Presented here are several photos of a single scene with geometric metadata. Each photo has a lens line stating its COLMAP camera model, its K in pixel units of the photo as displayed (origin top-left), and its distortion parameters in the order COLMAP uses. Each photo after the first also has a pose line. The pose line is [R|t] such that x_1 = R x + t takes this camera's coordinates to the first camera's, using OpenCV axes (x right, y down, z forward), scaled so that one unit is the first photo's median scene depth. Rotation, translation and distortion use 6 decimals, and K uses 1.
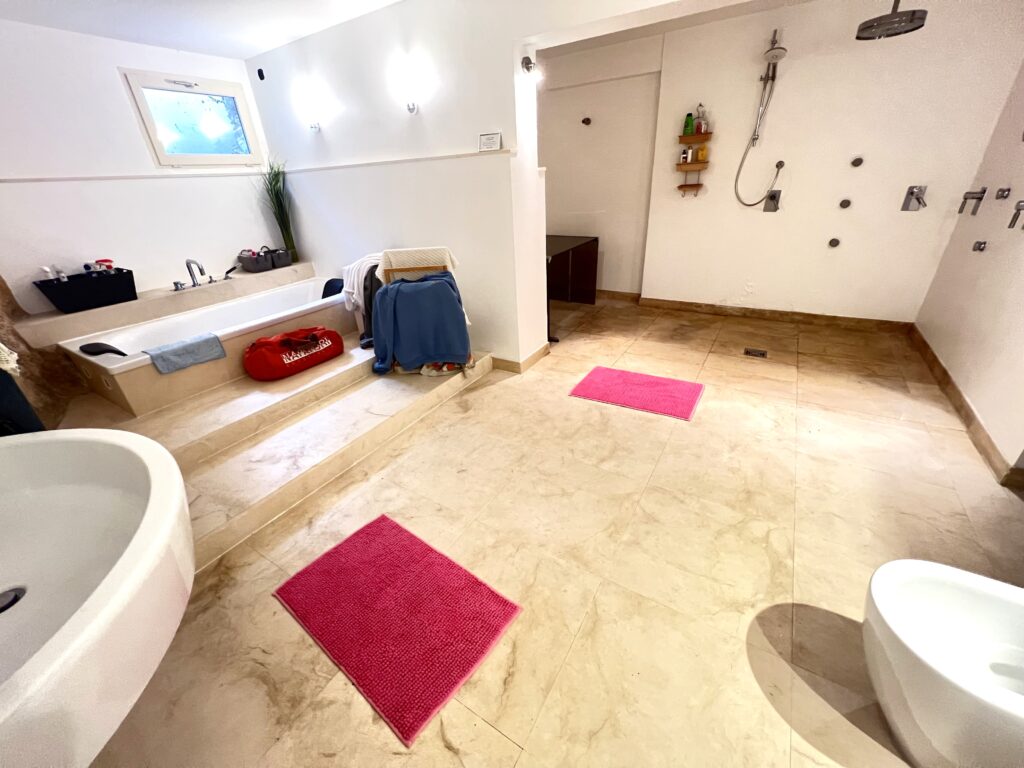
lens RADIAL K [[408.0, 0, 509.7], [0, 408.0, 381.9], [0, 0, 1]] dist [-0.002841, 0.000309]
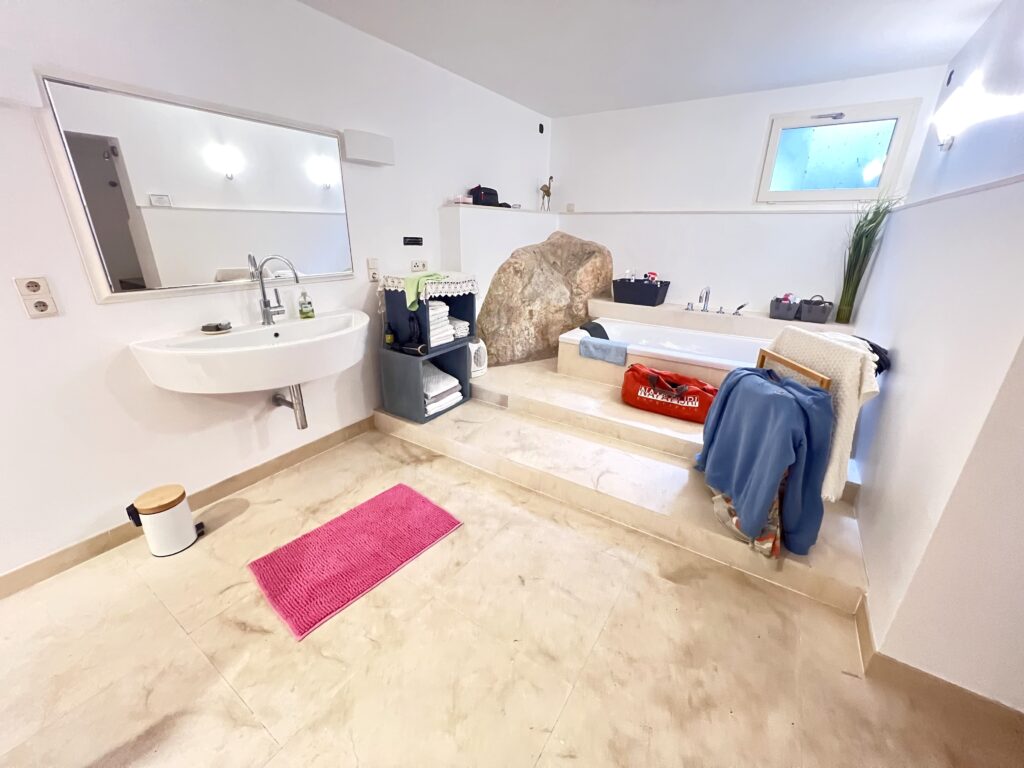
lens RADIAL K [[408.0, 0, 509.7], [0, 408.0, 381.9], [0, 0, 1]] dist [-0.002841, 0.000309]
pose [[-0.027216, 0.399823, -0.916188, 0.397722], [-0.463186, 0.807157, 0.366001, -0.323185], [0.885843, 0.434327, 0.163225, 0.609639]]
